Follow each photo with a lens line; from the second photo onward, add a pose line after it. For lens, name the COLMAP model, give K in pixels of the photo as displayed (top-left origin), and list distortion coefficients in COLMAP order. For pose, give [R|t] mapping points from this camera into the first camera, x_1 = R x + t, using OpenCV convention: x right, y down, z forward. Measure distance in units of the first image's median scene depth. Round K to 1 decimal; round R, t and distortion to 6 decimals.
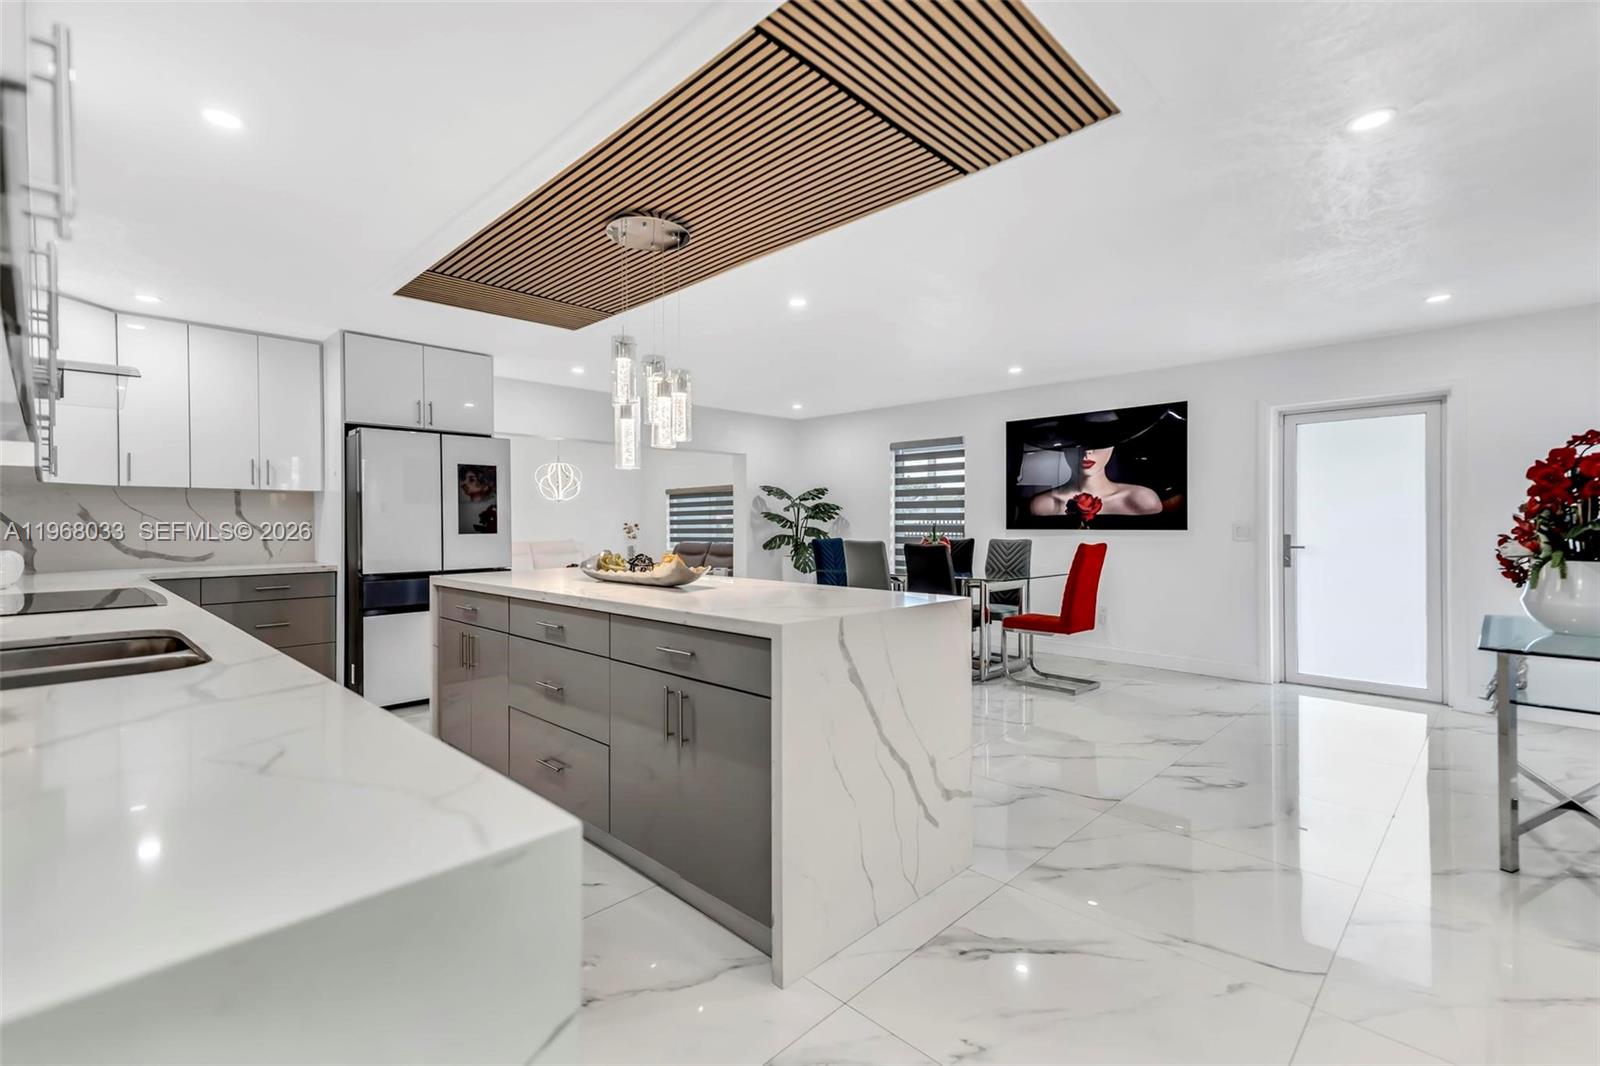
lens RADIAL K [[718.2, 0, 792.5], [0, 718.2, 529.7], [0, 0, 1]] dist [0.013419, -0.000322]
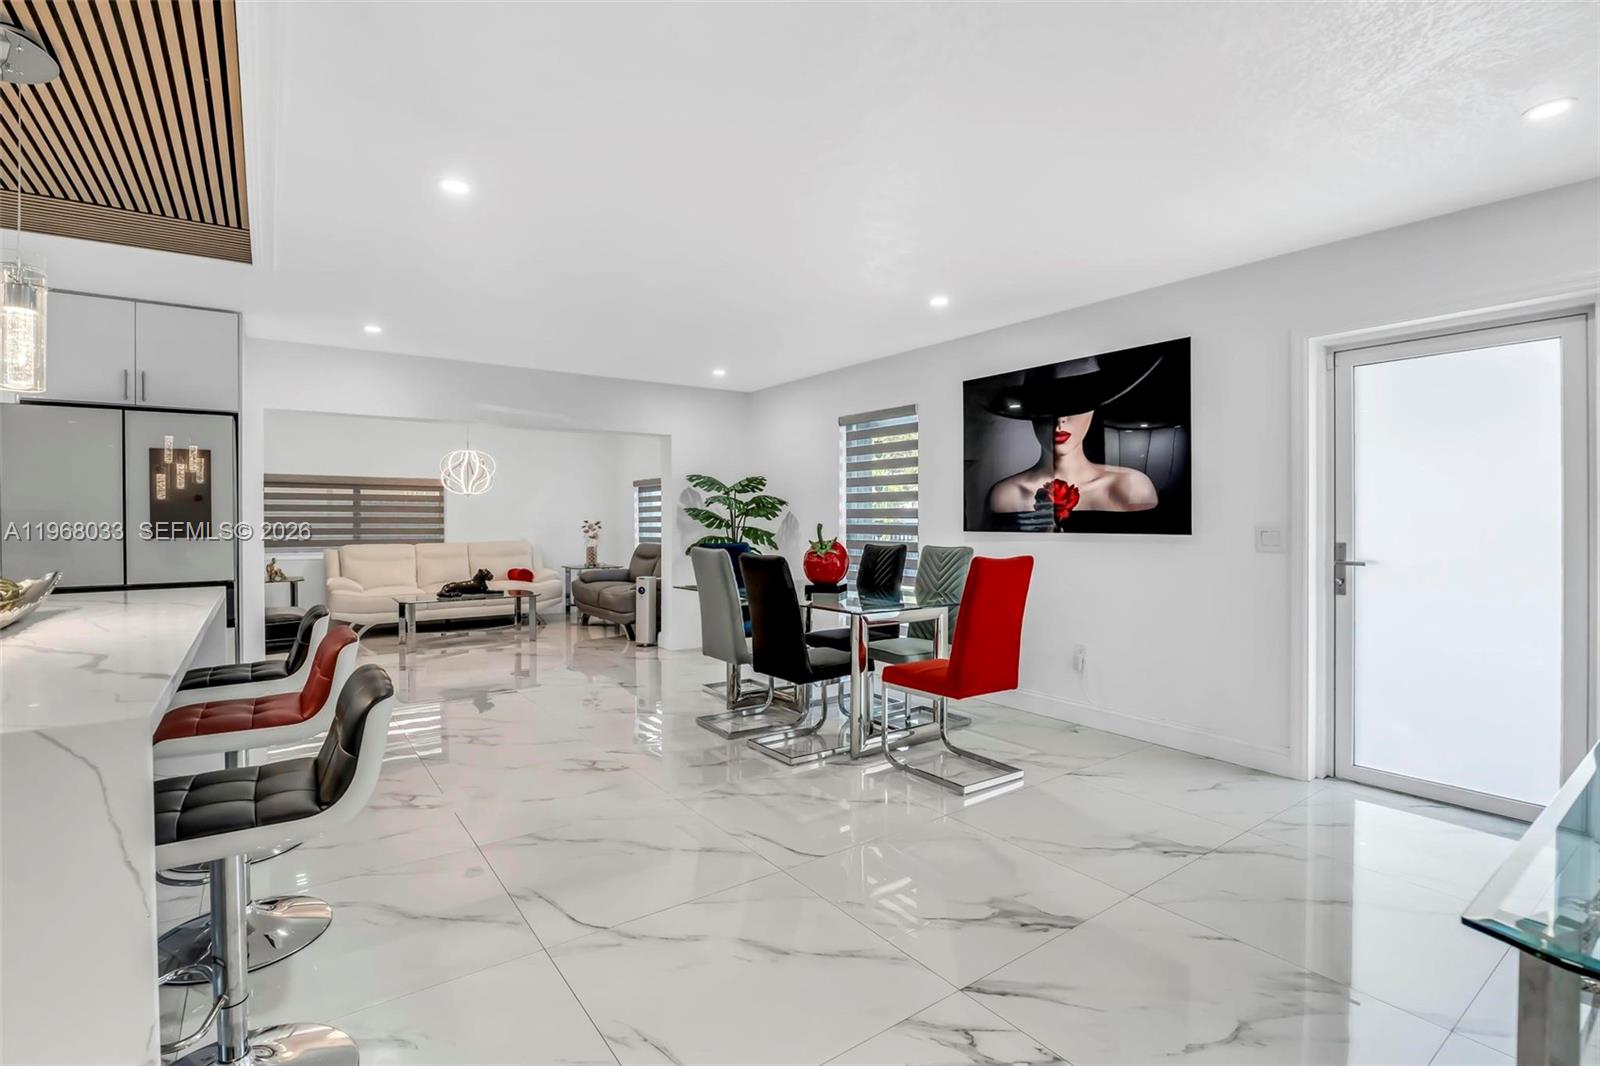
lens RADIAL K [[752.7, 0, 810.1], [0, 752.7, 527.2], [0, 0, 1]] dist [-0.032101, 0.000996]
pose [[0.988225, 0.001539, -0.153002, 0.282688], [-0.001118, 0.999995, 0.002834, -0.006940], [0.153006, -0.002630, 0.988222, 0.254771]]
